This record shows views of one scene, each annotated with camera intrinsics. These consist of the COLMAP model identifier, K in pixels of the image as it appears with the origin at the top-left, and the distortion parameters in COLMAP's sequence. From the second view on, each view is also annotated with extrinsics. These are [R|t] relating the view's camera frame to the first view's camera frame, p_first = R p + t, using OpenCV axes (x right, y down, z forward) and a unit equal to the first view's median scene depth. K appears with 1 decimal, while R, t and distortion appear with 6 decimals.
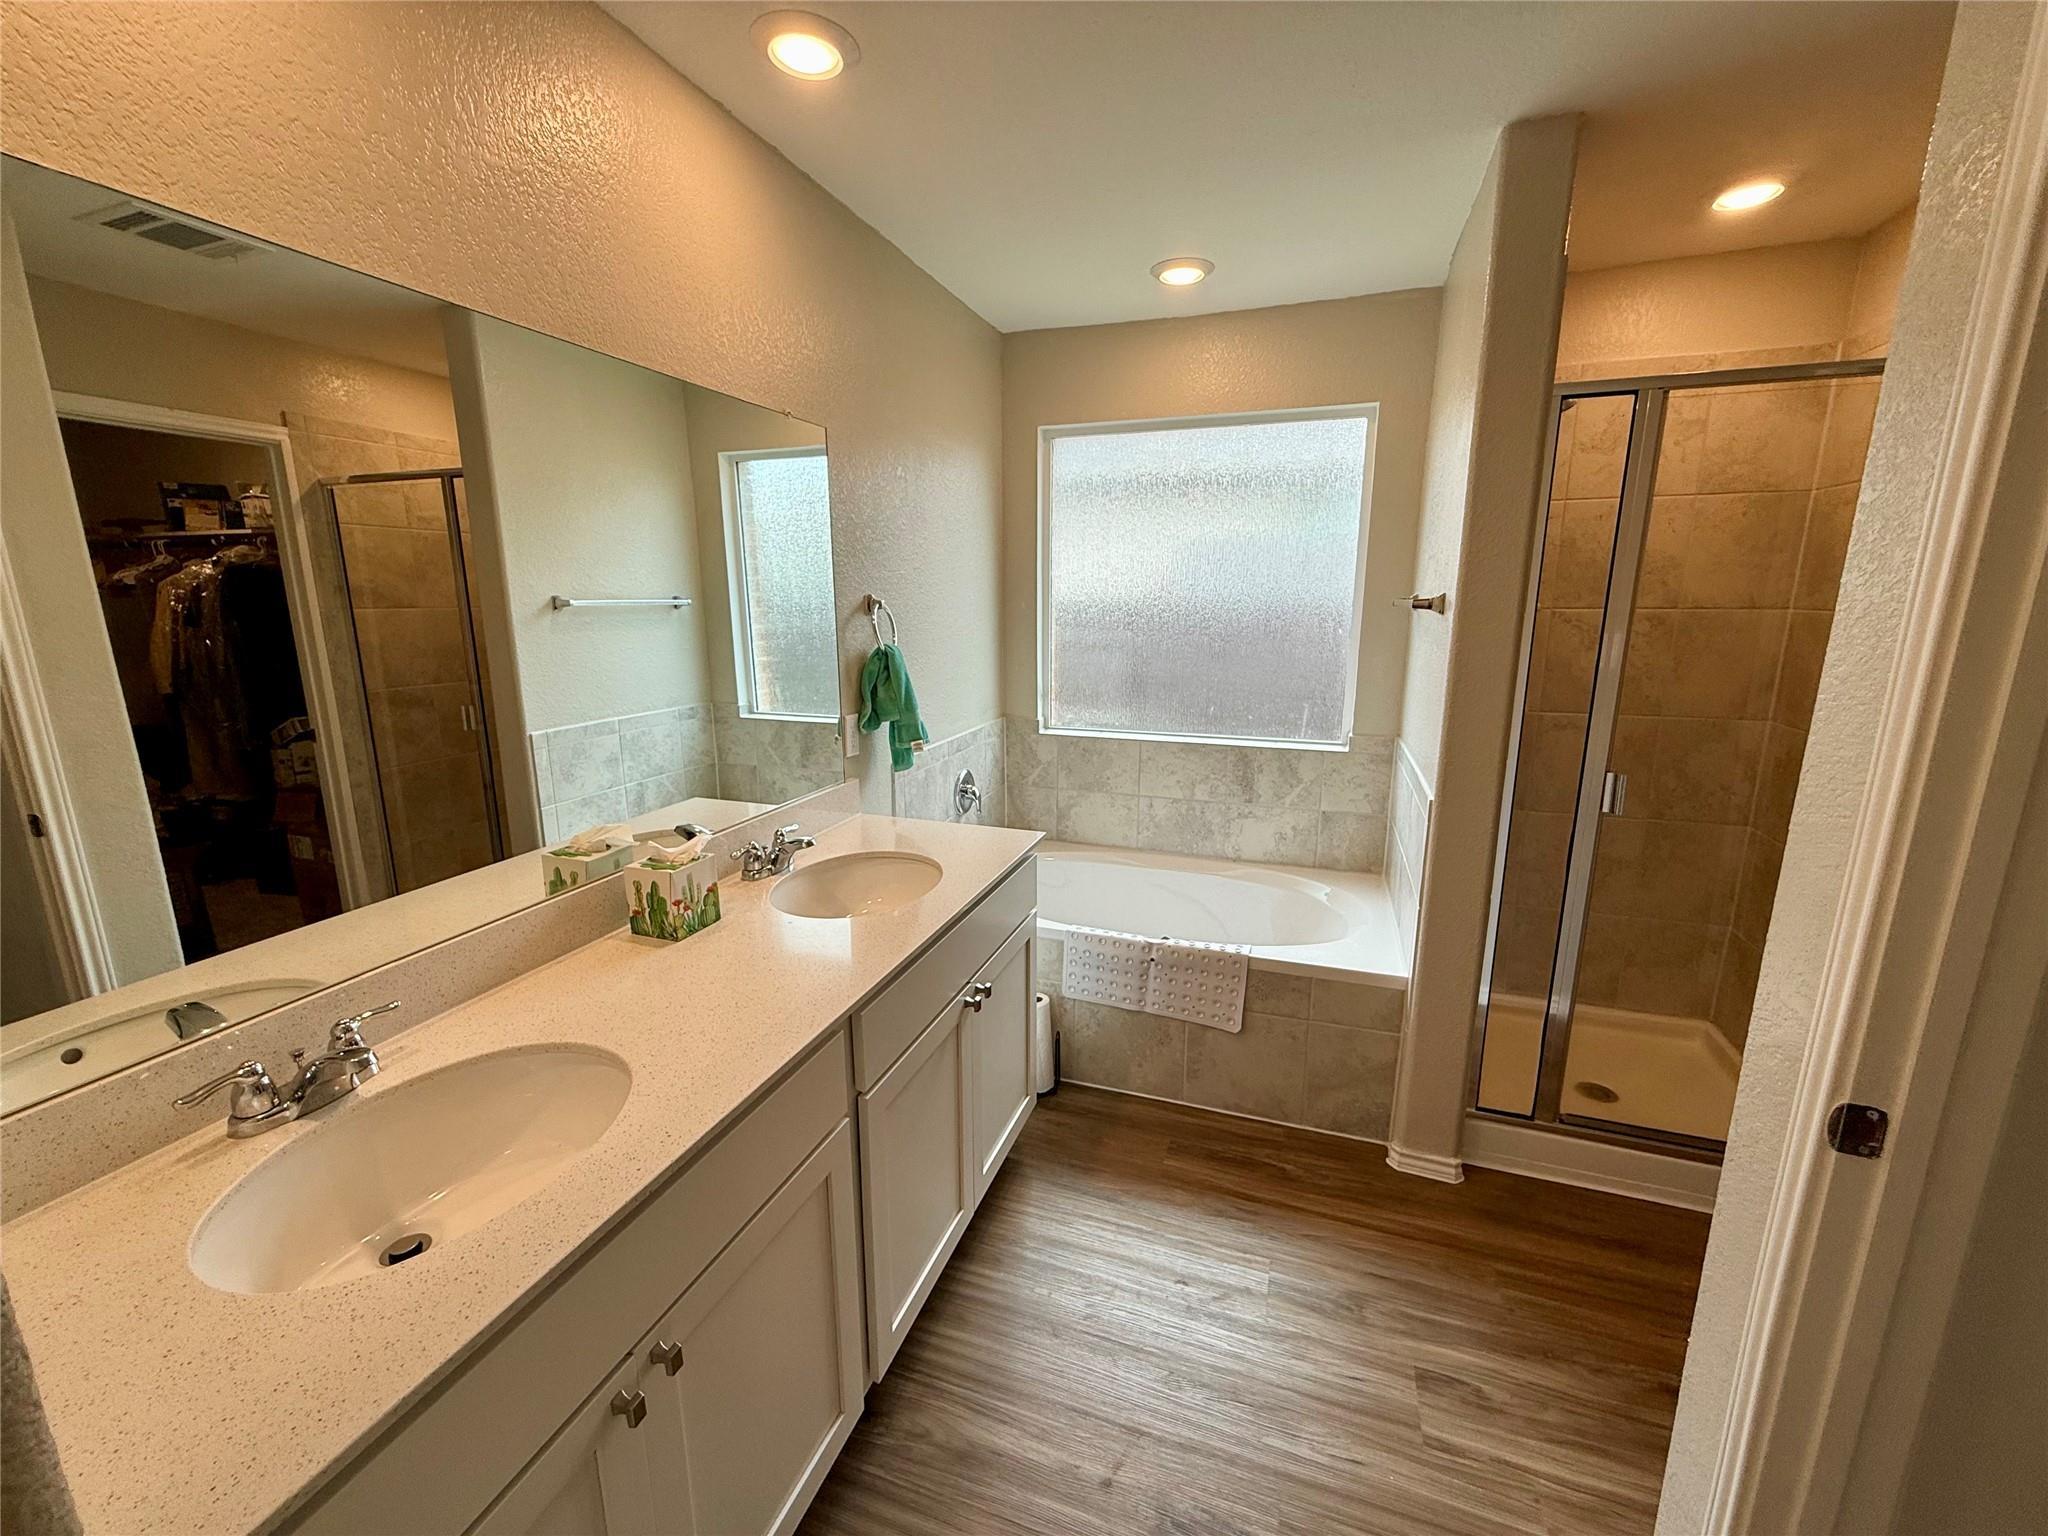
lens RADIAL K [[818.6, 0, 1019.2], [0, 818.6, 768.4], [0, 0, 1]] dist [-0.000857, 0.000290]
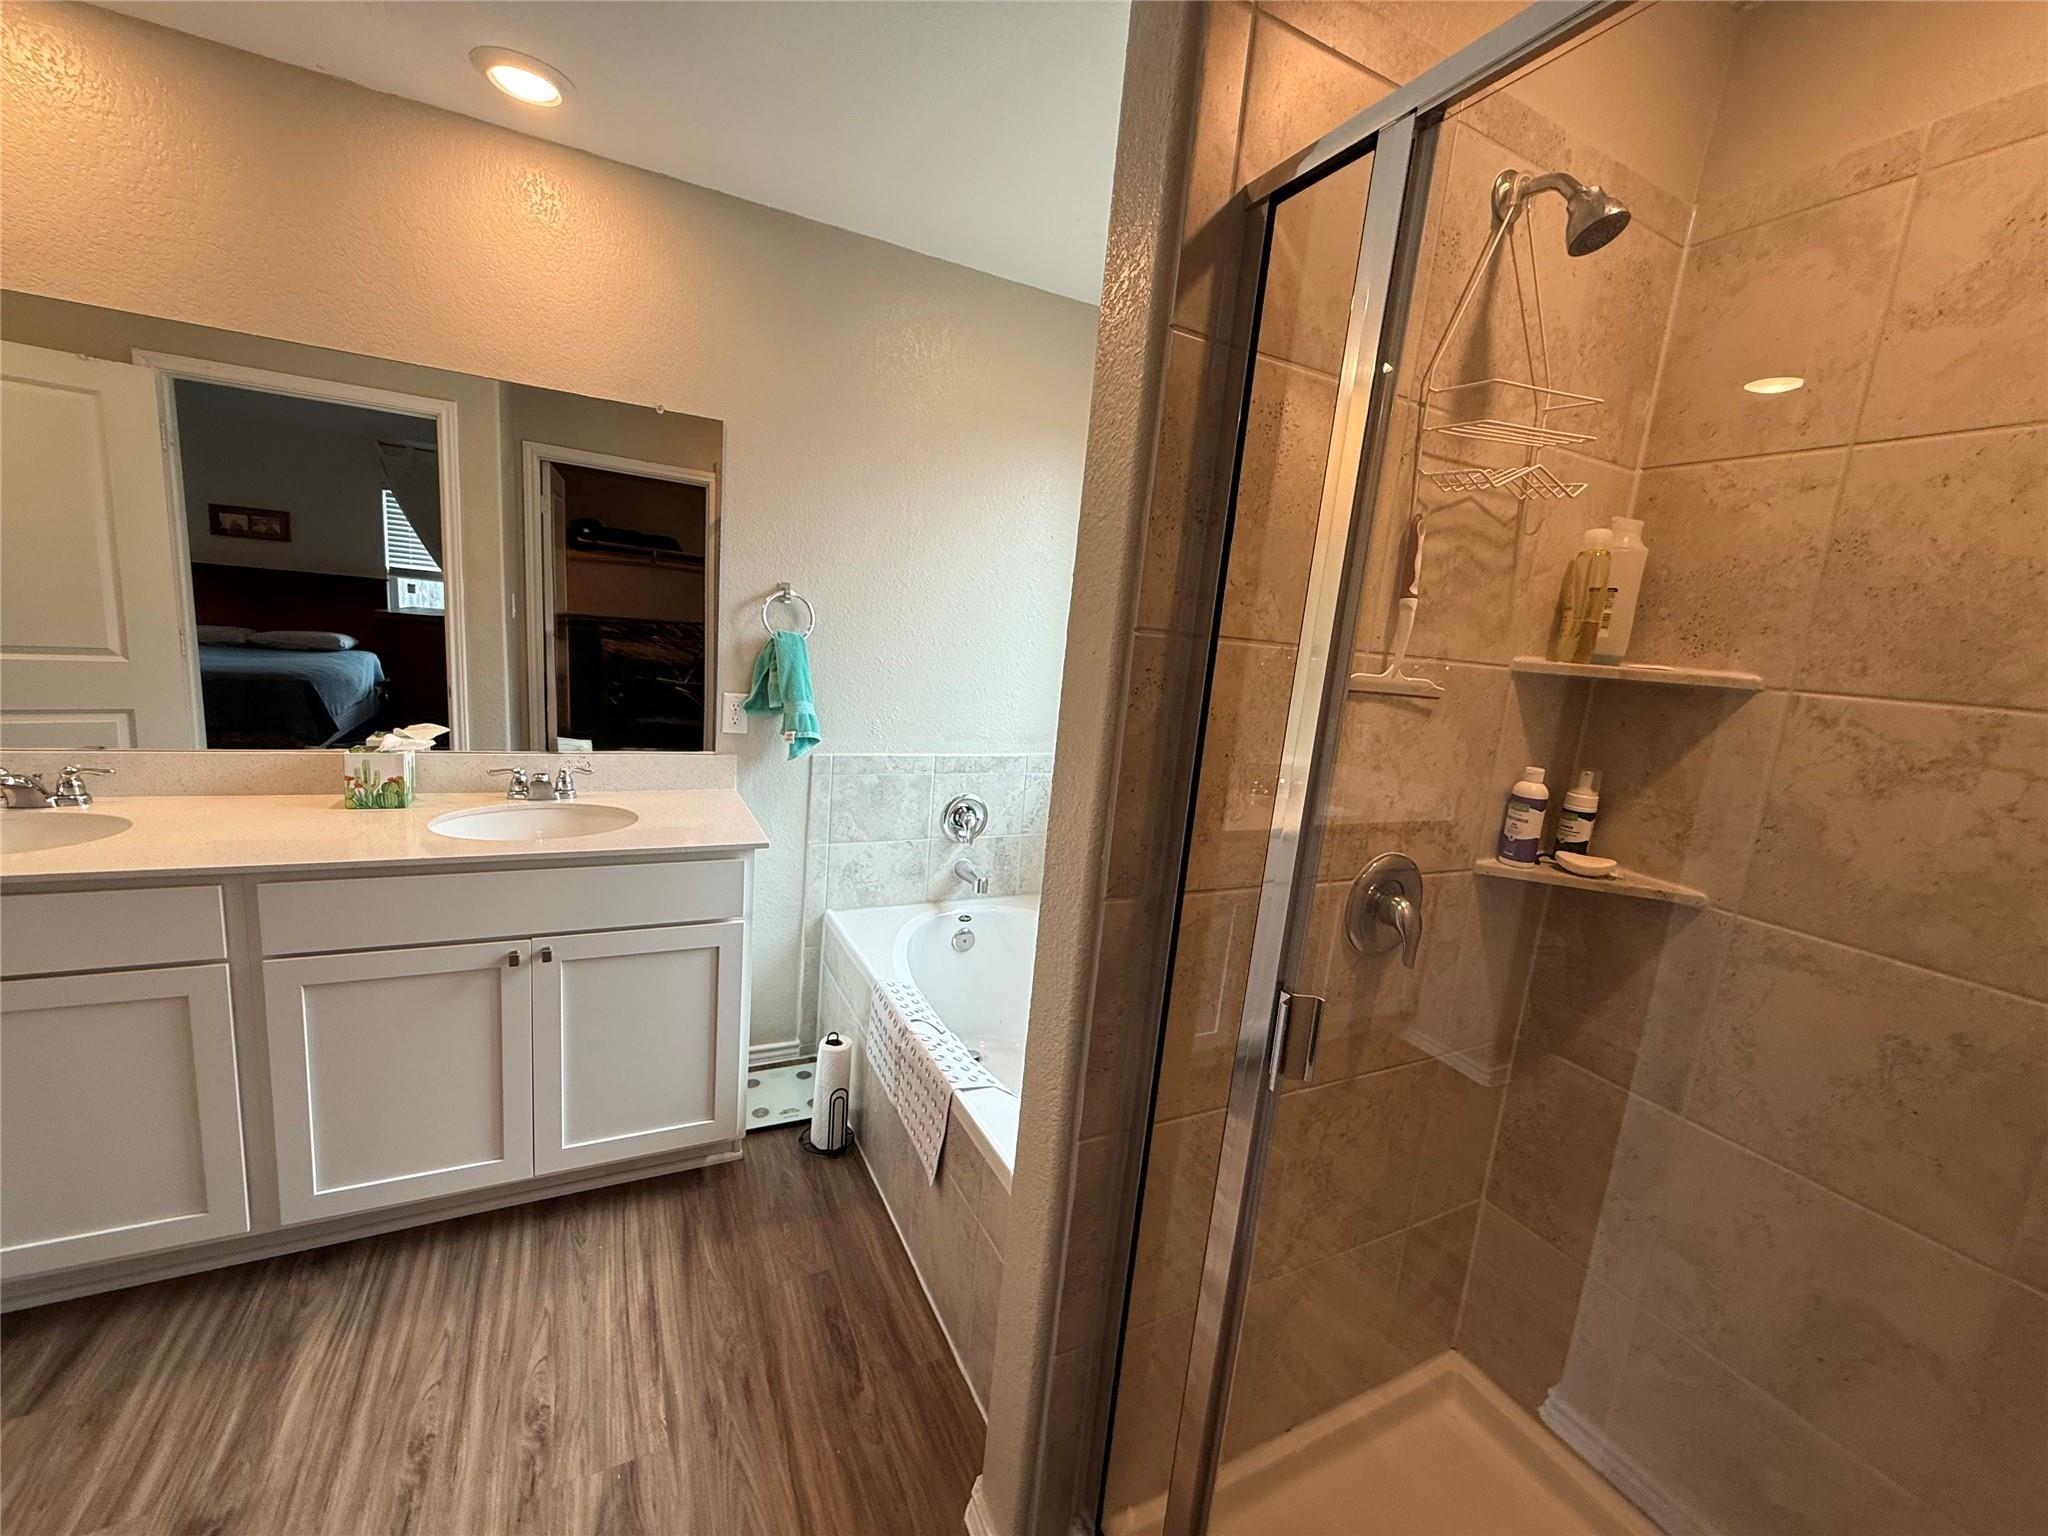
lens RADIAL K [[818.6, 0, 1019.2], [0, 818.6, 768.4], [0, 0, 1]] dist [-0.000857, 0.000290]
pose [[0.720570, 0.186991, -0.667693, 0.778871], [-0.230626, 0.972758, 0.023536, -0.080803], [0.653904, 0.137028, 0.744065, 0.477805]]
